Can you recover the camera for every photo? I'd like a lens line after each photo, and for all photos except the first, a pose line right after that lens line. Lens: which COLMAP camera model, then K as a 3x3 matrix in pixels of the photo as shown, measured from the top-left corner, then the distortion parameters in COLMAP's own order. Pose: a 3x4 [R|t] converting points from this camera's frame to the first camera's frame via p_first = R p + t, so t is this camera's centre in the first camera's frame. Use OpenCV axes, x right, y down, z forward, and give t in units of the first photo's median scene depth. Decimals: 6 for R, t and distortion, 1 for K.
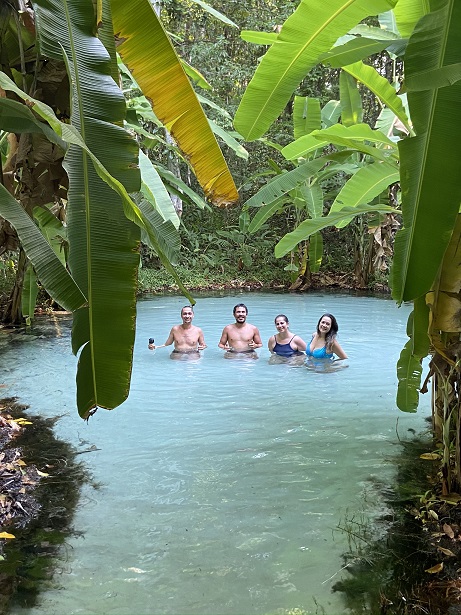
lens RADIAL K [[661.3, 0, 231.9], [0, 661.3, 307.7], [0, 0, 1]] dist [0.009774, 0.000000]
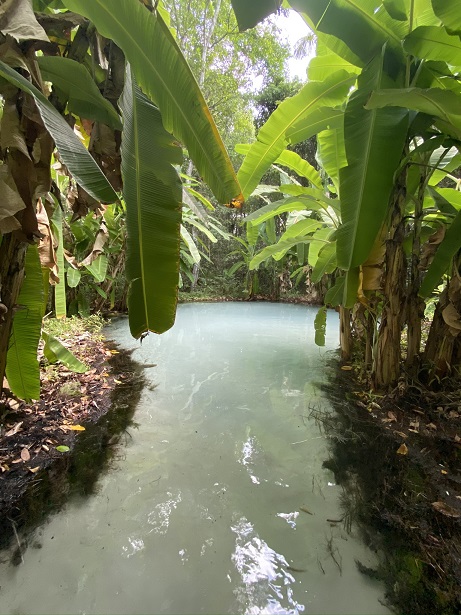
lens RADIAL K [[247.7, 0, 225.7], [0, 247.7, 306.7], [0, 0, 1]] dist [0.003210, -0.000174]
pose [[0.999234, -0.002674, 0.039044, -0.046209], [0.004173, 0.999255, -0.038361, 0.085346], [-0.038912, 0.038494, 0.998501, 0.347036]]
